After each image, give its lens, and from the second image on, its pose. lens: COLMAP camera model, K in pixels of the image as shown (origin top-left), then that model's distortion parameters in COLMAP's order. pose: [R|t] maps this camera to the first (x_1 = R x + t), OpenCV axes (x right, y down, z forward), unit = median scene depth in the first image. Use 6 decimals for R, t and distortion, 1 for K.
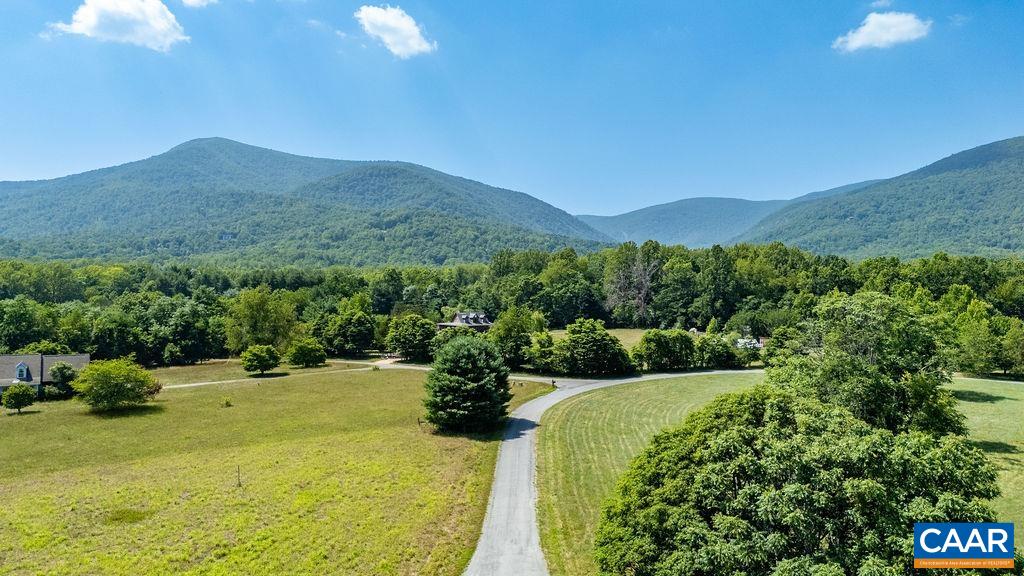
lens RADIAL K [[755.4, 0, 512.0], [0, 755.4, 288.0], [0, 0, 1]] dist [0.077642, -0.092922]
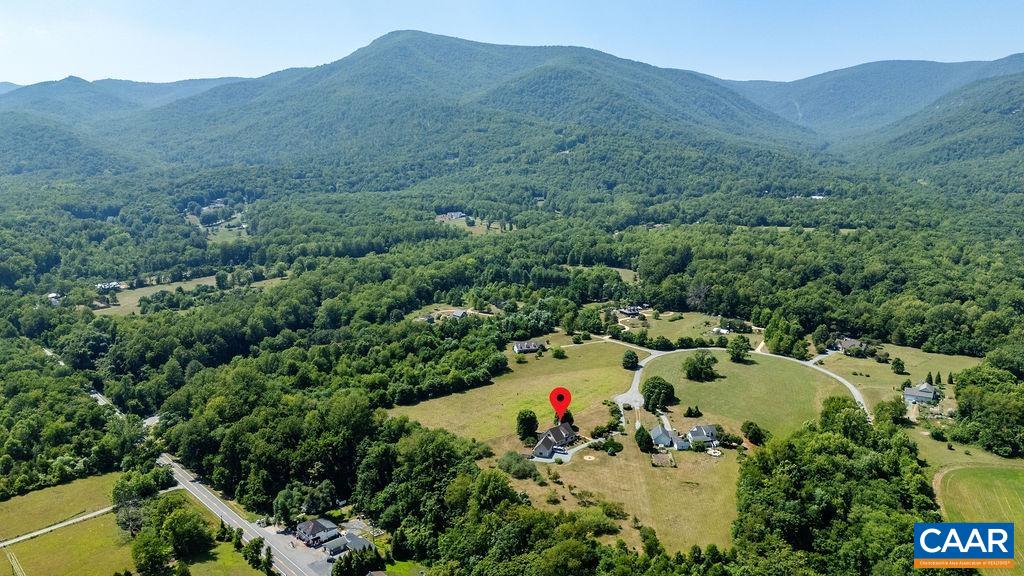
lens RADIAL K [[755.4, 0, 512.0], [0, 755.4, 288.0], [0, 0, 1]] dist [0.077642, -0.092922]
pose [[0.977211, 0.039817, -0.208501, 0.016236], [0.000217, 0.982062, 0.188558, -0.100126], [0.212269, -0.184306, 0.959674, -0.306985]]
